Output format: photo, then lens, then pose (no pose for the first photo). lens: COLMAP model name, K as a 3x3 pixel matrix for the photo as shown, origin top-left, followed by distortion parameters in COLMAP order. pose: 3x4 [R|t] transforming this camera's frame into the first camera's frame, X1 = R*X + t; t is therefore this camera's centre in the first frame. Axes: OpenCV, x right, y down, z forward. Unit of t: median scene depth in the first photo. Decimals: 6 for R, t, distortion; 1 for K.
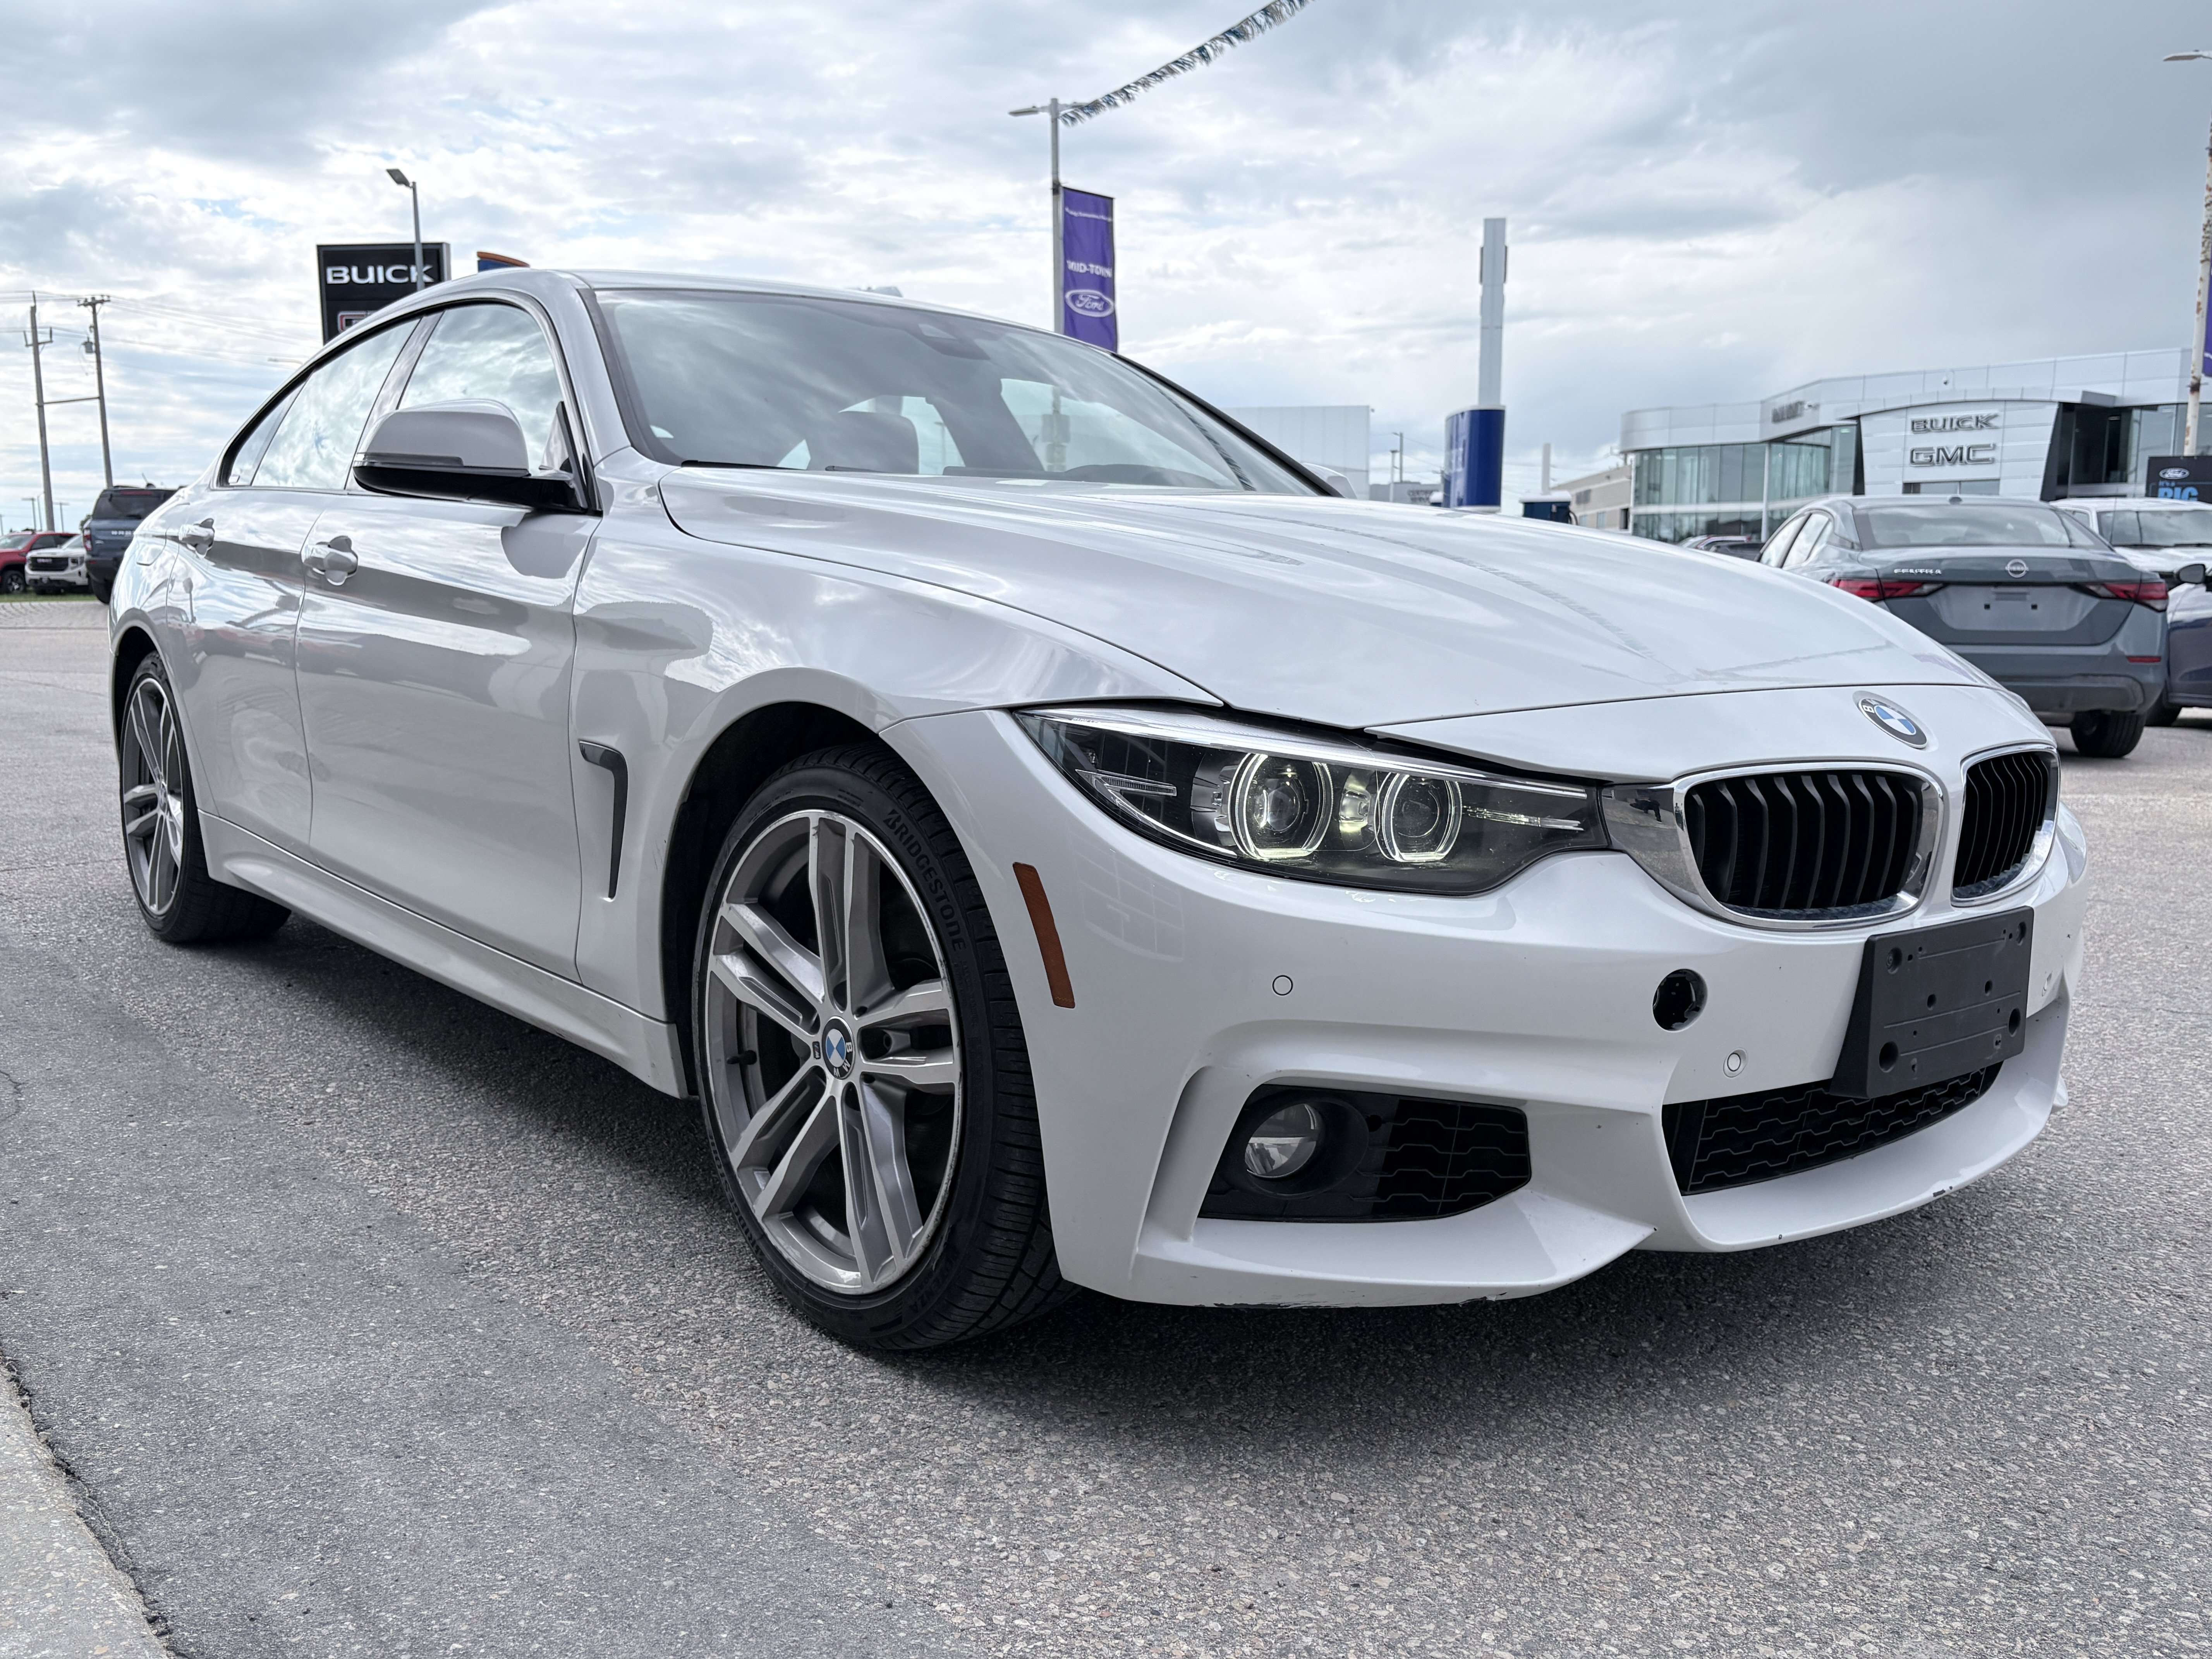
lens RADIAL K [[2237.3, 0, 1106.0], [0, 2237.3, 829.5], [0, 0, 1]] dist [0.052759, -0.021626]
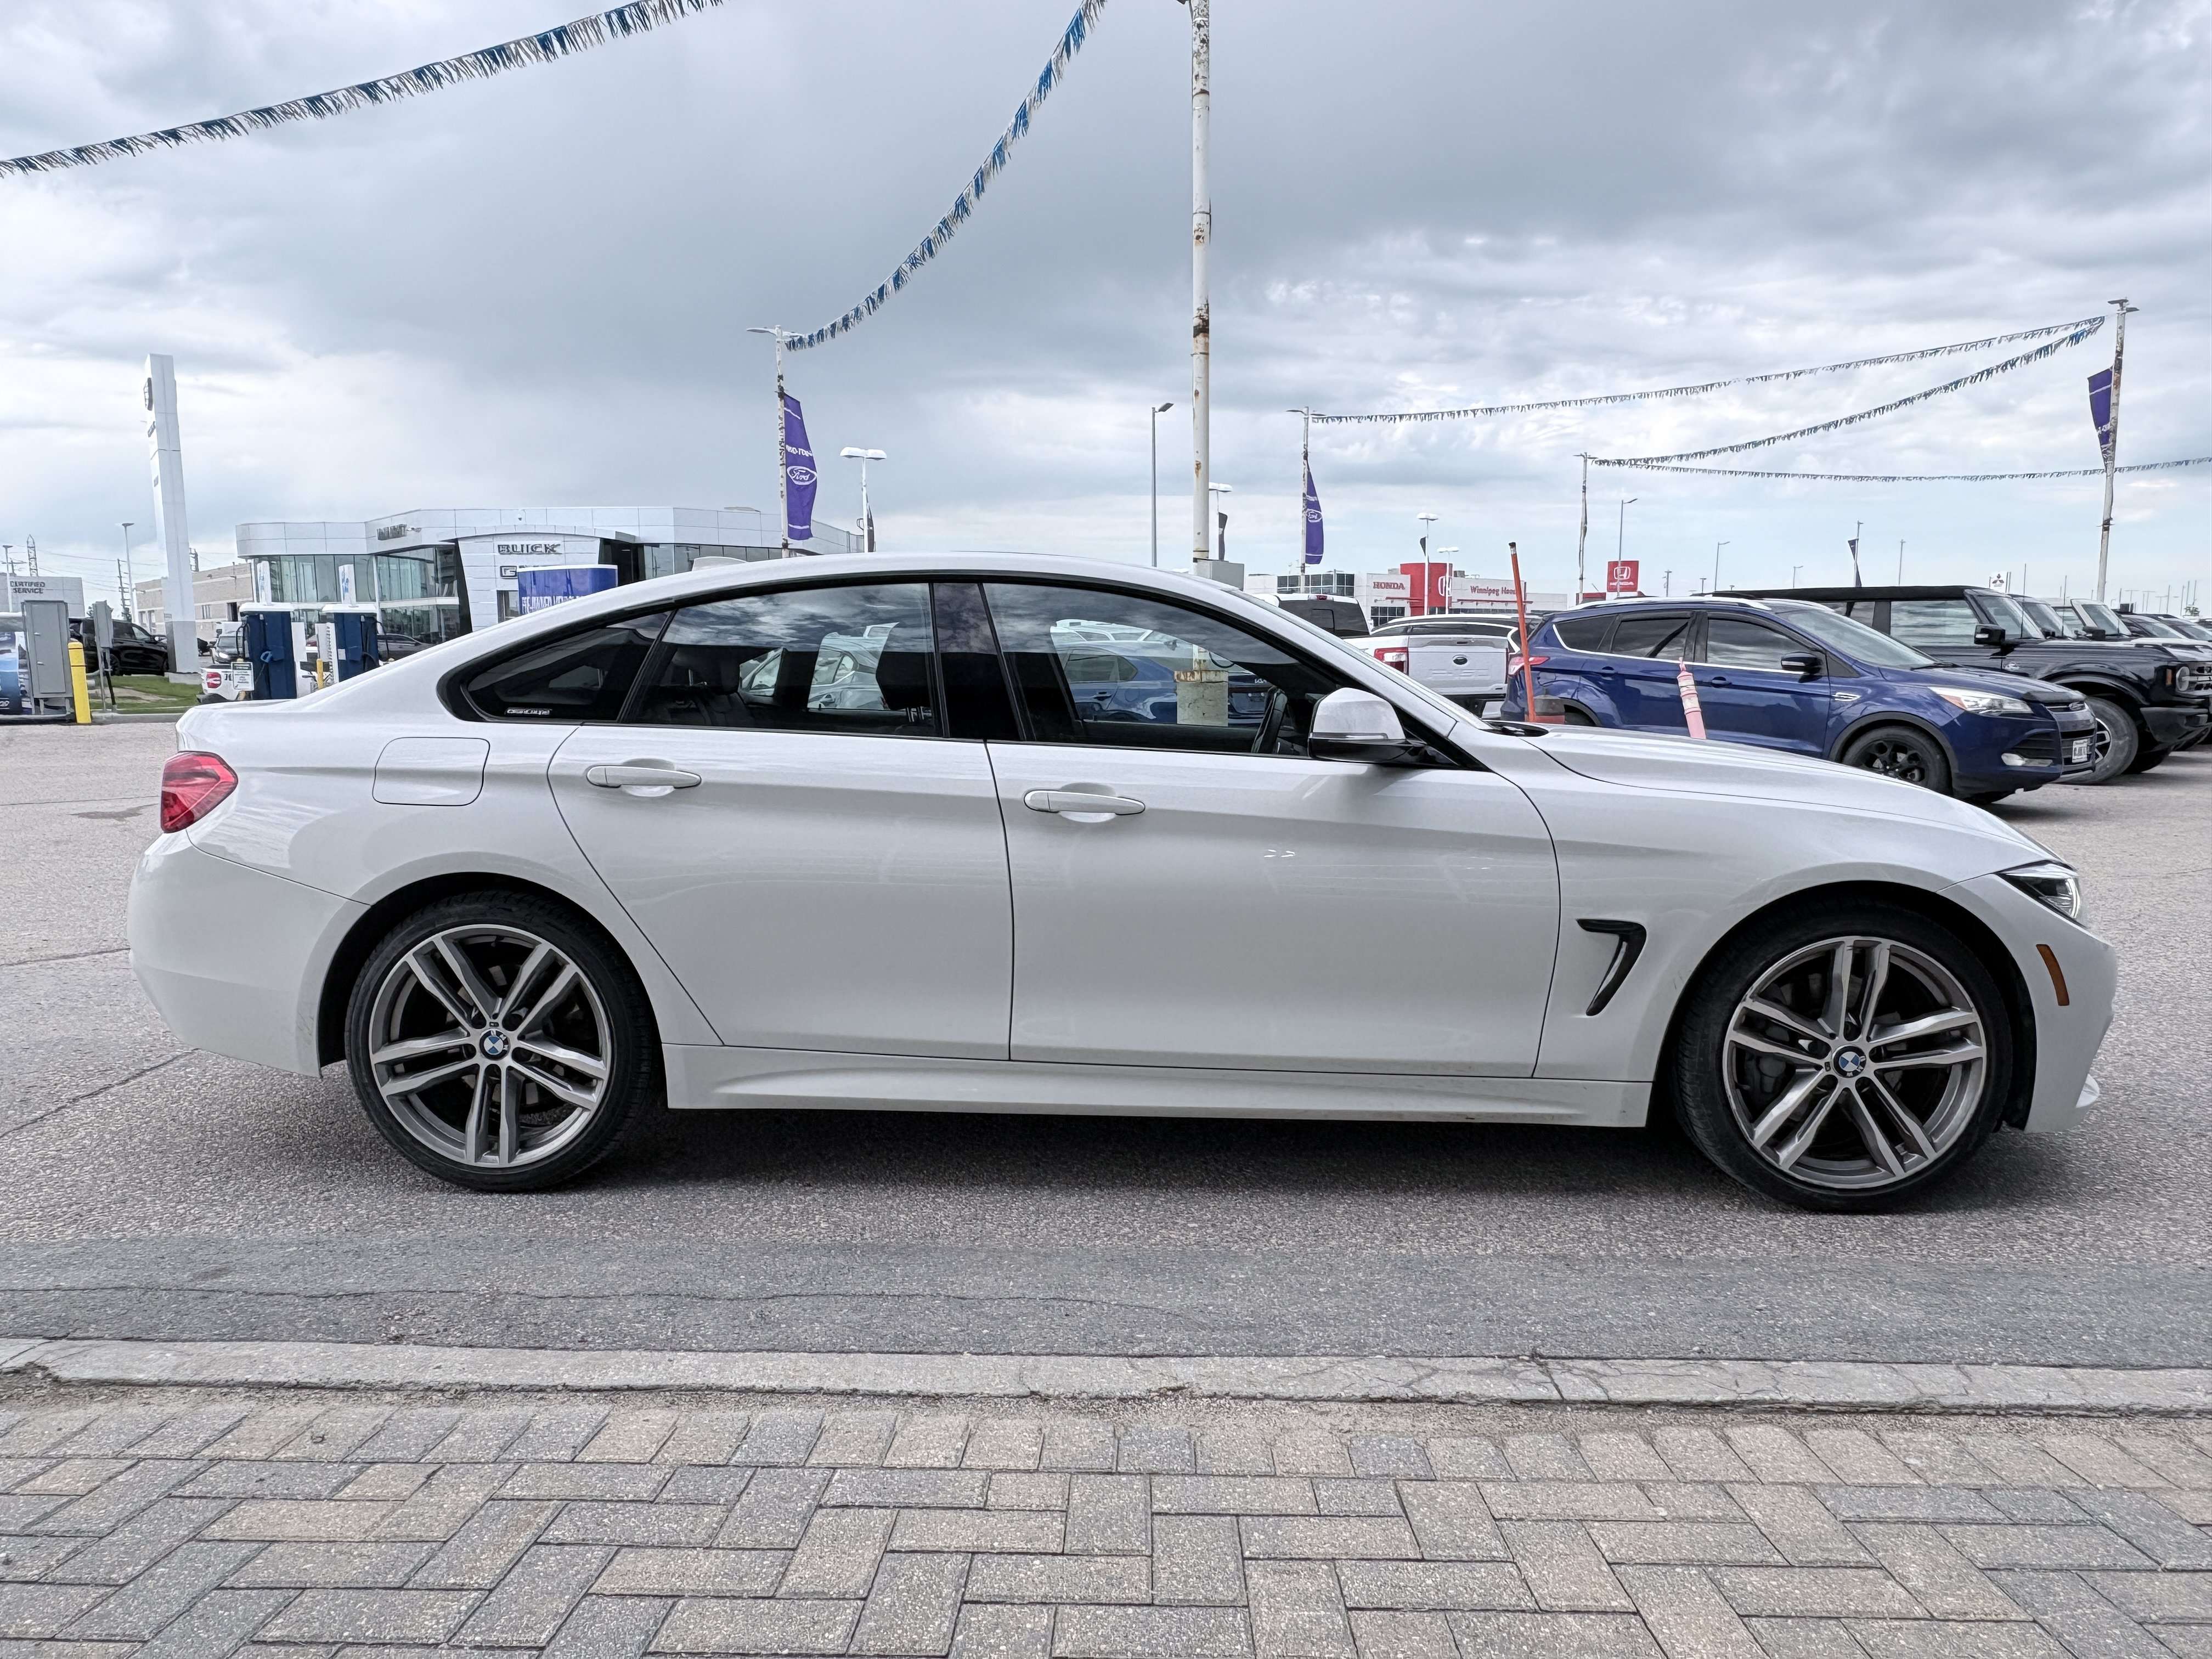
lens RADIAL K [[1659.8, 0, 1106.0], [0, 1659.8, 829.5], [0, 0, 1]] dist [-0.003894, 0.004675]
pose [[0.570193, -0.109156, 0.814226, -0.272047], [0.093632, 0.993310, 0.067594, -0.042506], [-0.816157, 0.037696, 0.576599, 0.120048]]
